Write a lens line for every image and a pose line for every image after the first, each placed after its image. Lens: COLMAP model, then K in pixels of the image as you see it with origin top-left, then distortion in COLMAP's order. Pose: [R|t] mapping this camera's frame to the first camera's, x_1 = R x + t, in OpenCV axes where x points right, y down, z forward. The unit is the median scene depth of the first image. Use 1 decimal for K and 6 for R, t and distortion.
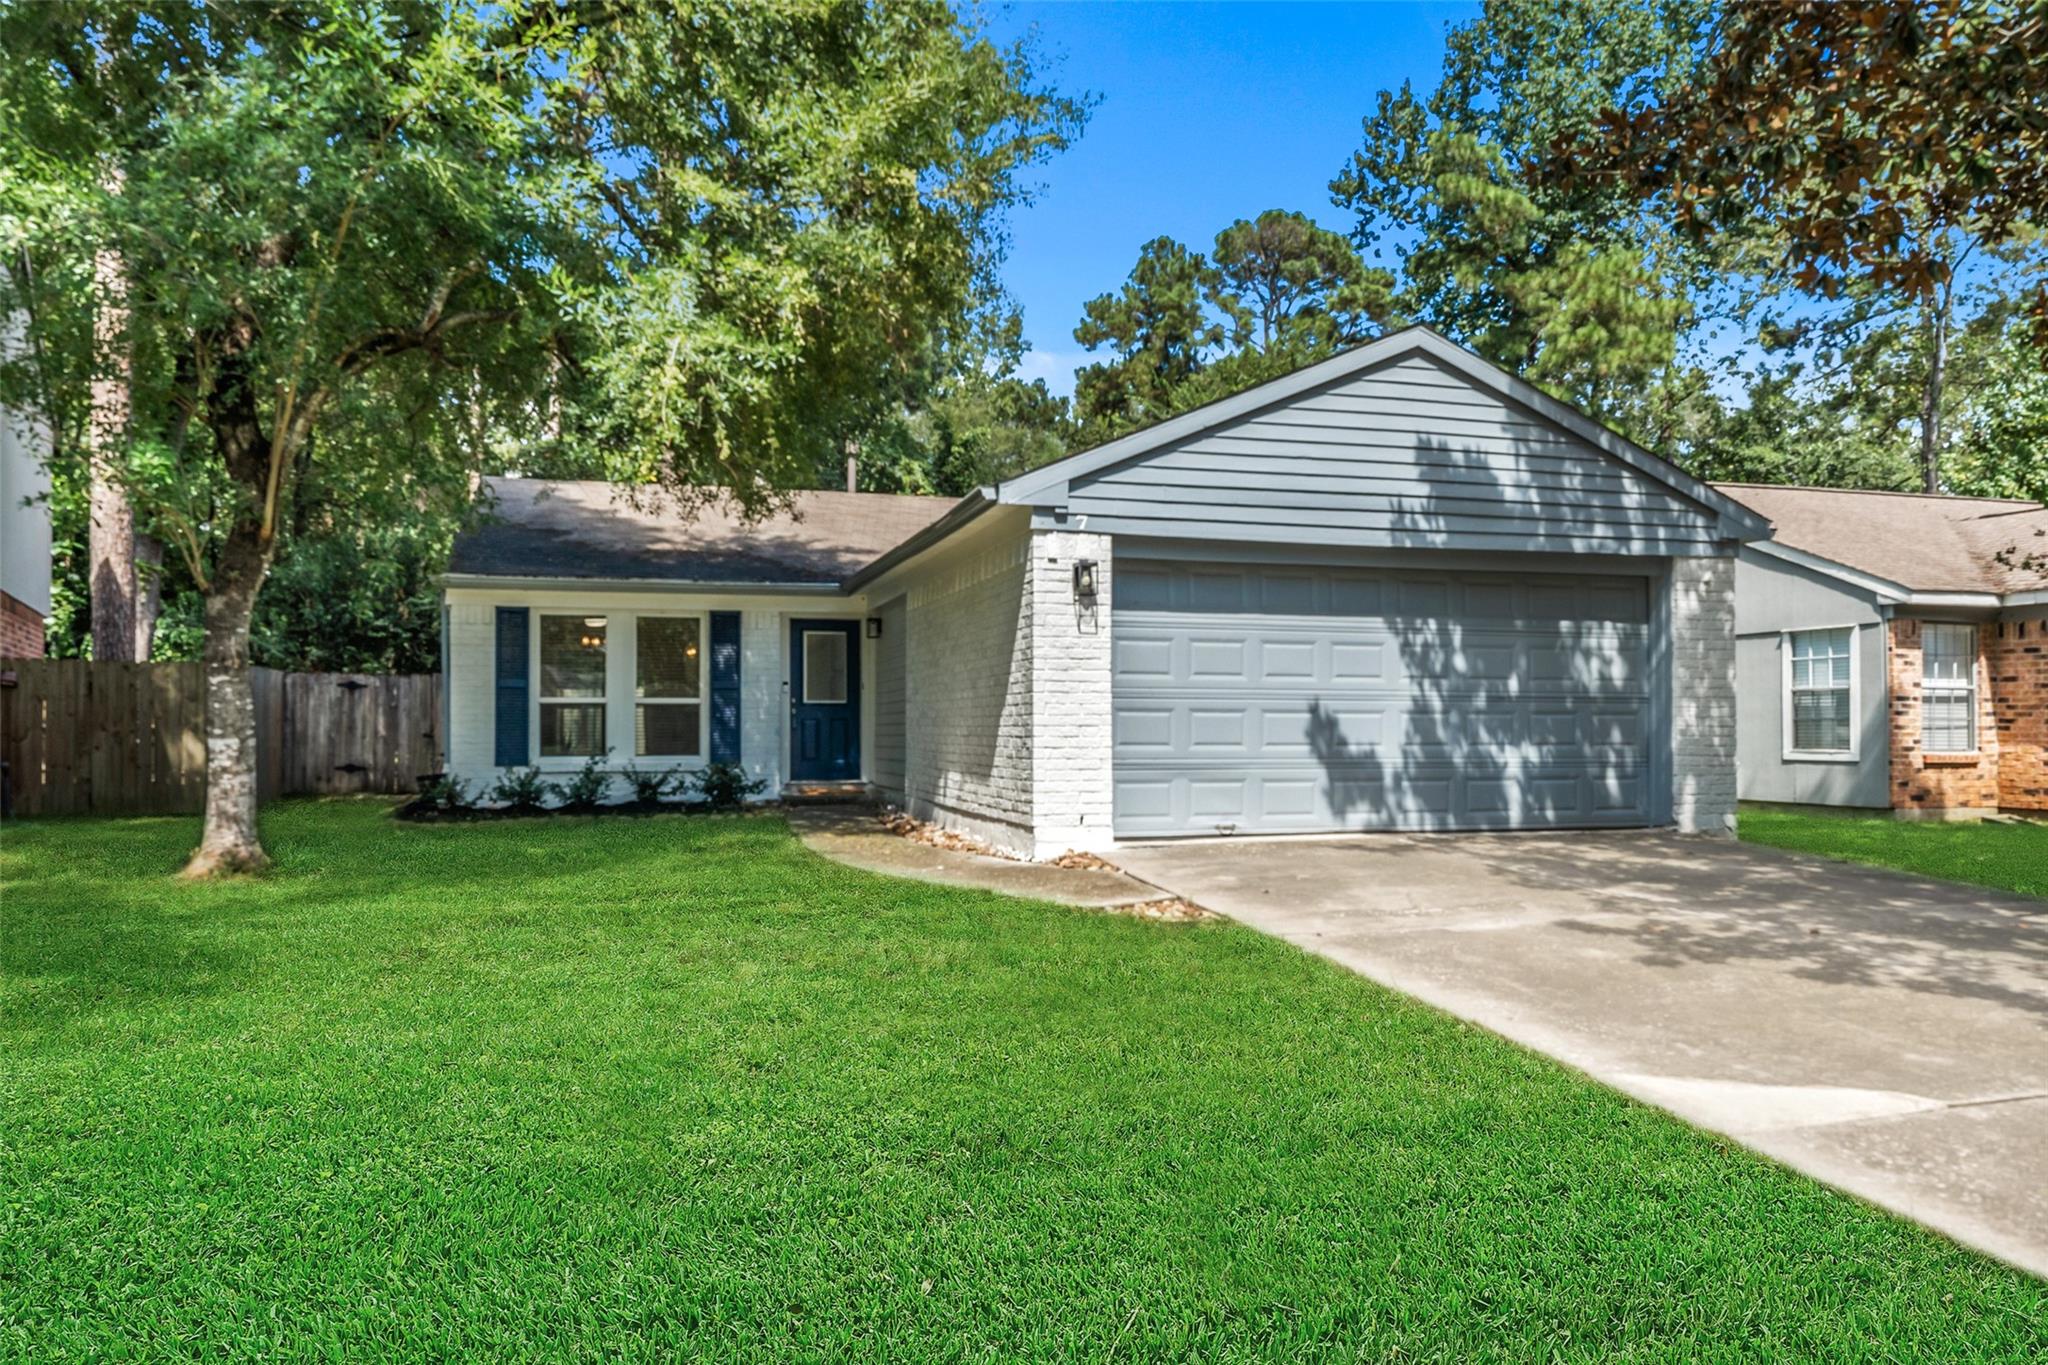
lens RADIAL K [[1429.2, 0, 1035.6], [0, 1429.2, 700.7], [0, 0, 1]] dist [-0.001821, 0.000284]
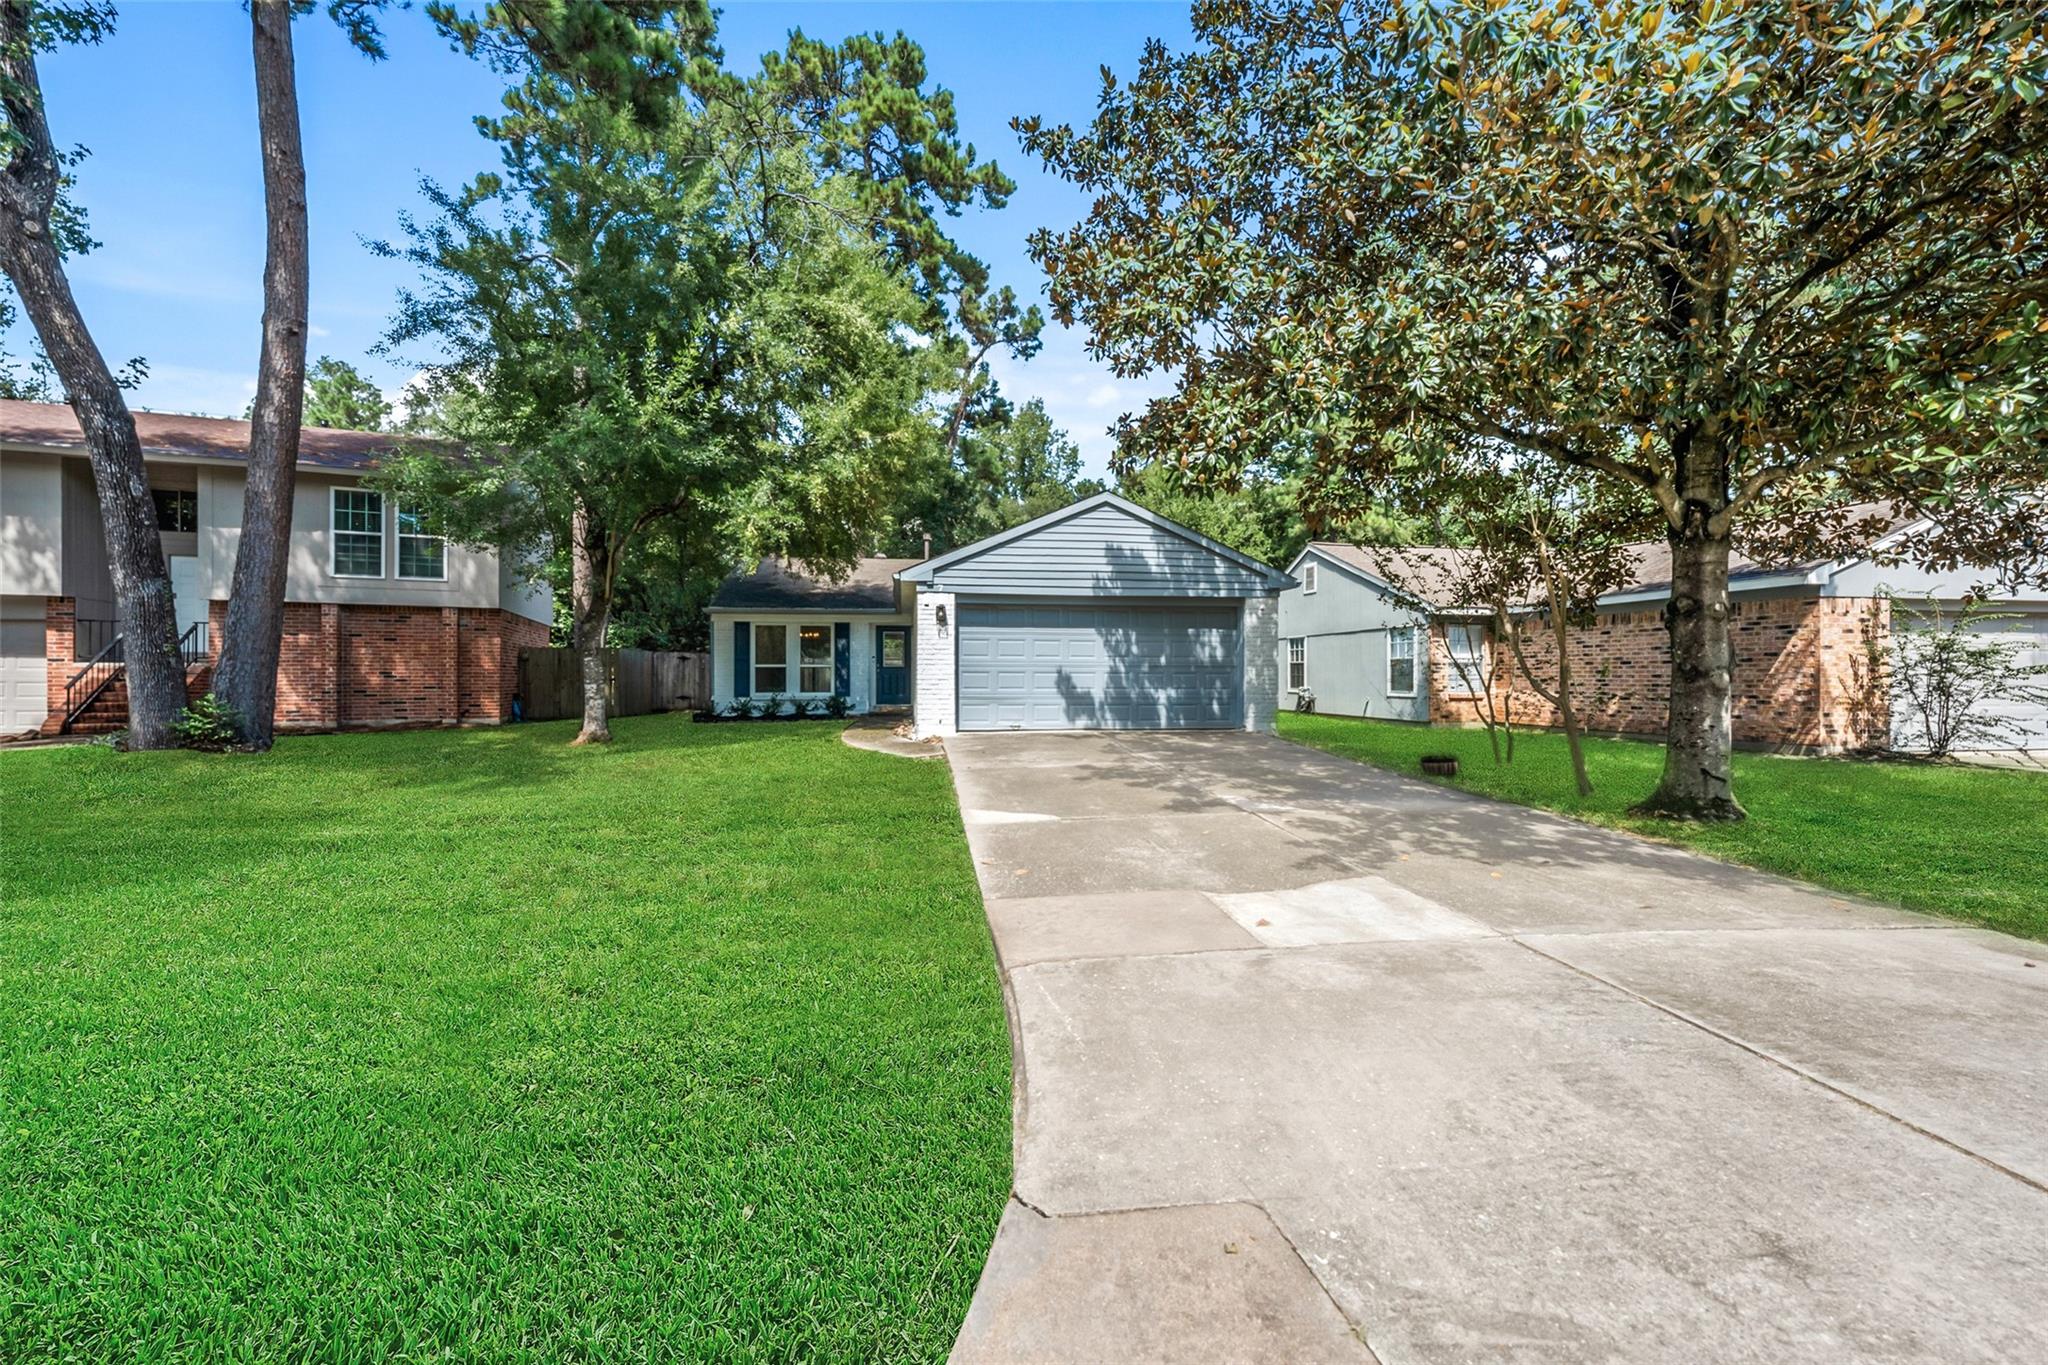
lens RADIAL K [[828.8, 0, 1011.0], [0, 828.8, 666.6], [0, 0, 1]] dist [-0.000540, -0.000251]
pose [[0.990371, -0.000961, -0.138435, 0.282714], [0.002003, 0.999971, 0.007386, -0.010639], [0.138423, -0.007593, 0.990344, -0.231523]]
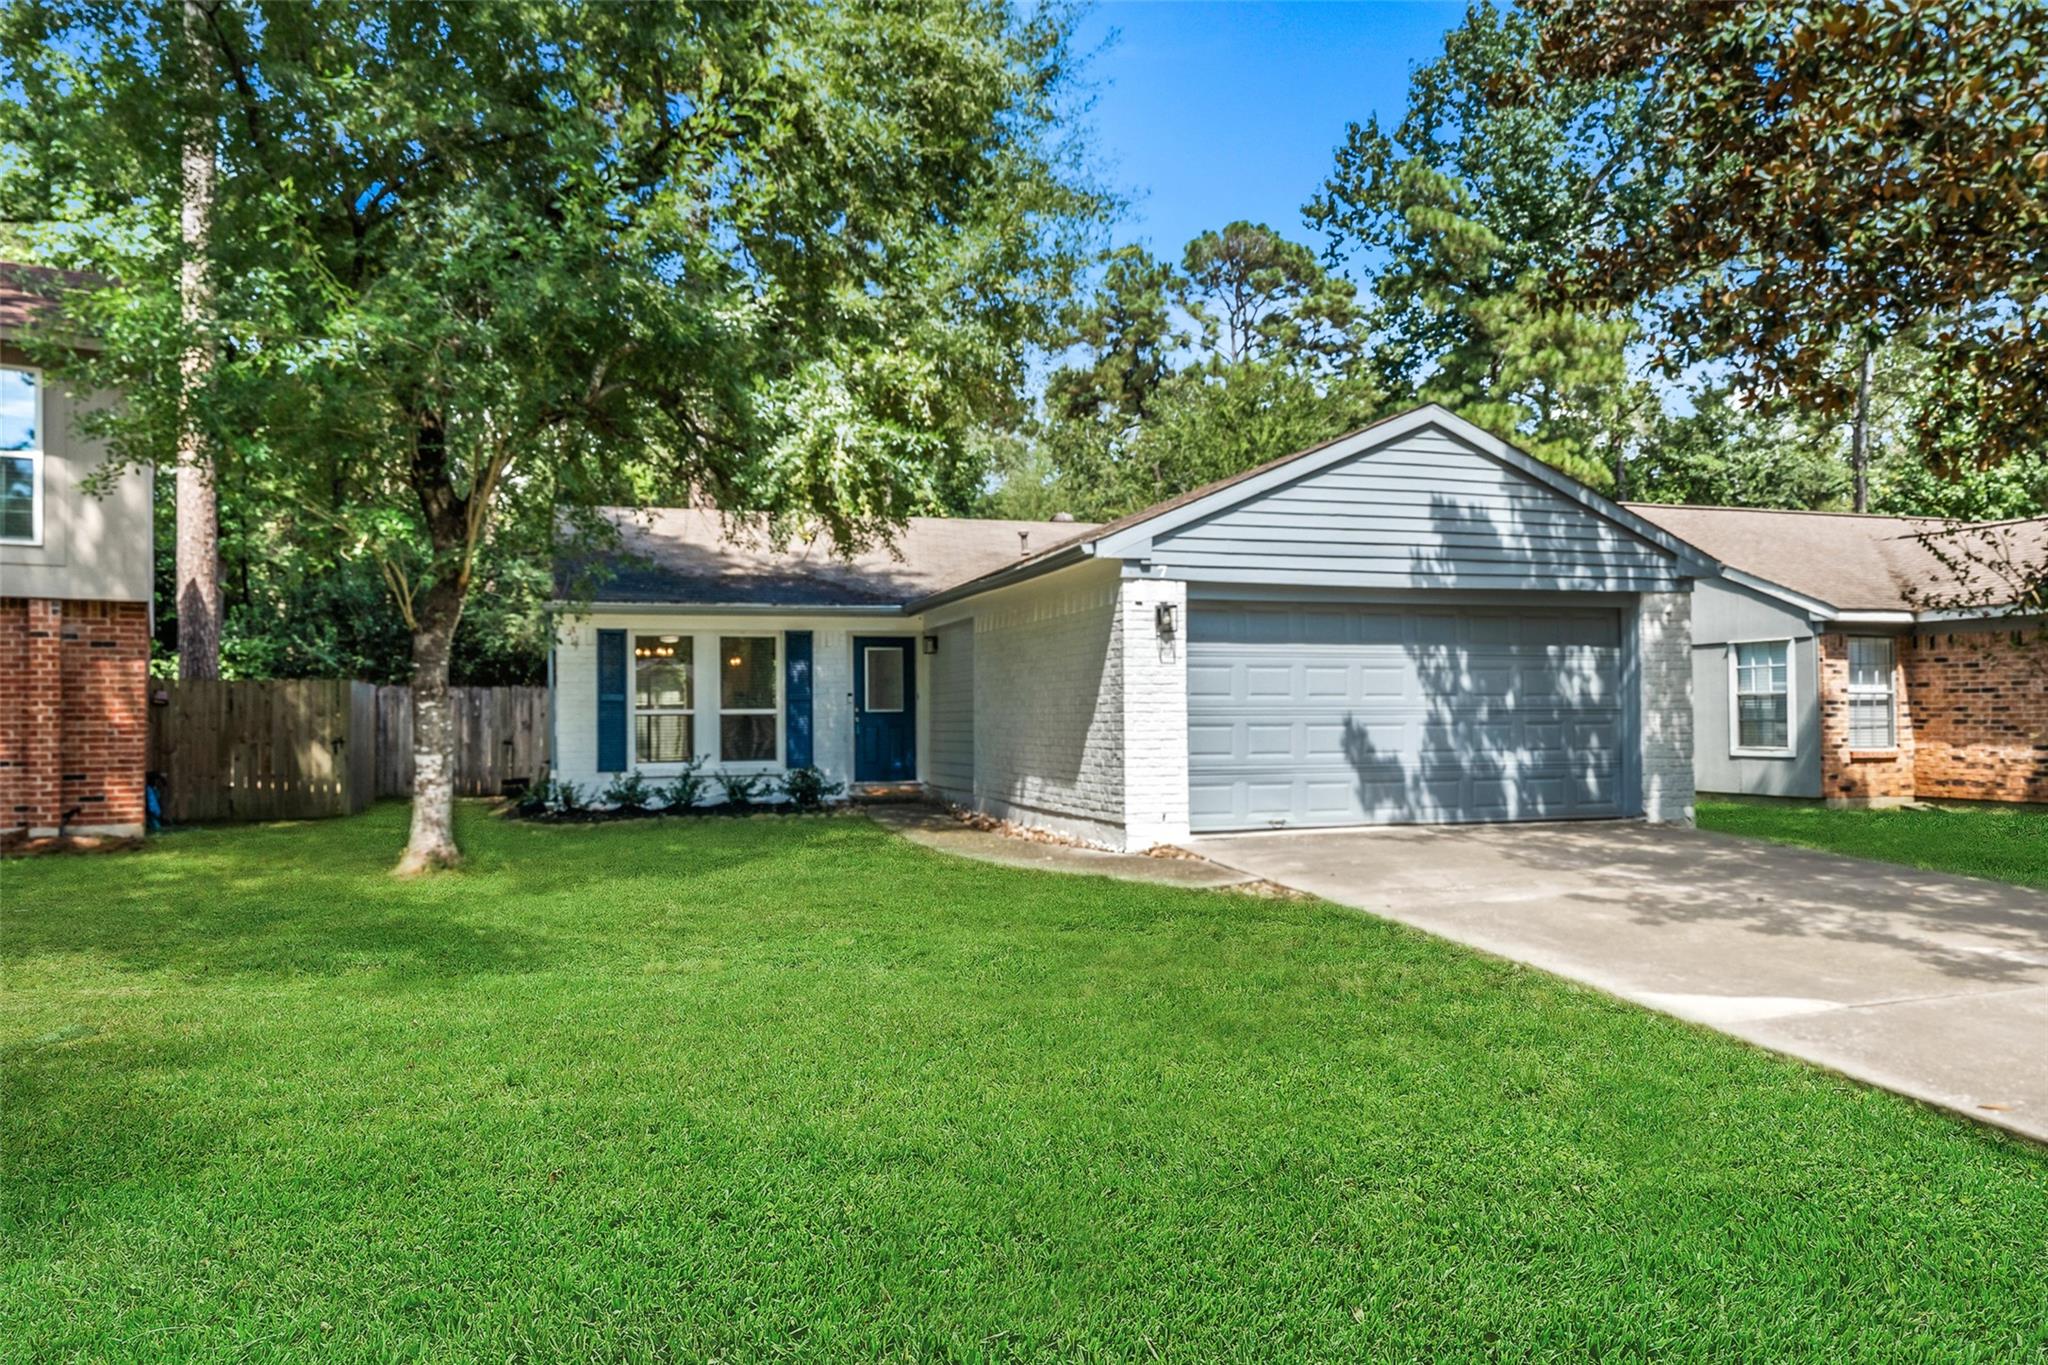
lens RADIAL K [[1429.2, 0, 1041.8], [0, 1429.2, 680.8], [0, 0, 1]] dist [-0.001821, 0.000284]
pose [[0.999337, -0.006435, 0.035831, -0.100139], [0.006684, 0.999954, -0.006850, -0.021714], [-0.035786, 0.007085, 0.999334, -0.181311]]
